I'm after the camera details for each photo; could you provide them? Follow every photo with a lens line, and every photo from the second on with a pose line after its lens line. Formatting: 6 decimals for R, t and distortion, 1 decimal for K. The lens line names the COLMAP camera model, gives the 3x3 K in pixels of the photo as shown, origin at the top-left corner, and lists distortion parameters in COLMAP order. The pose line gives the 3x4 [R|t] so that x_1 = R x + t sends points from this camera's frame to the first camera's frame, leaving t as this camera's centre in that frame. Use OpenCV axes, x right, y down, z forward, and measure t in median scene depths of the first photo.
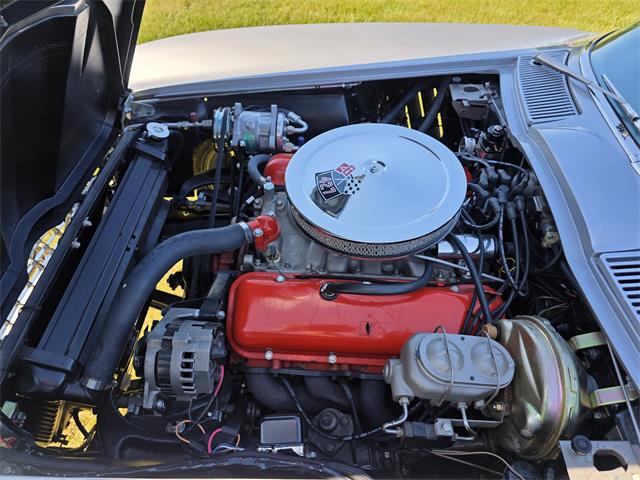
lens RADIAL K [[426.7, 0, 321.2], [0, 426.7, 256.5], [0, 0, 1]] dist [0.003543, -0.009207]
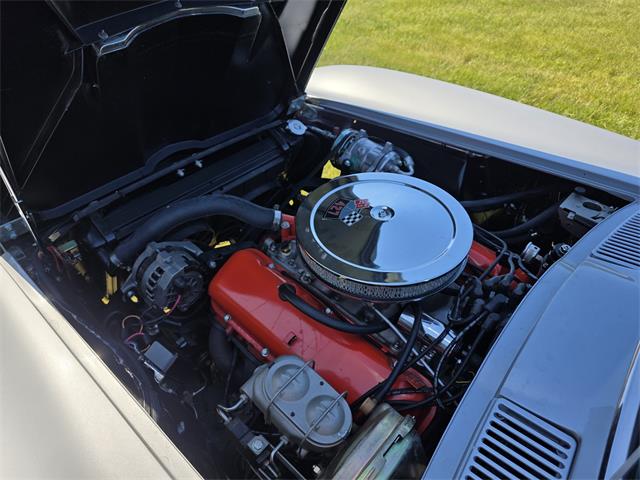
lens RADIAL K [[426.7, 0, 321.2], [0, 426.7, 256.5], [0, 0, 1]] dist [0.003543, -0.009207]
pose [[0.762410, 0.464824, -0.450187, 0.389032], [-0.508806, 0.860465, 0.026758, -0.052265], [0.399809, 0.208657, 0.892533, 0.036234]]
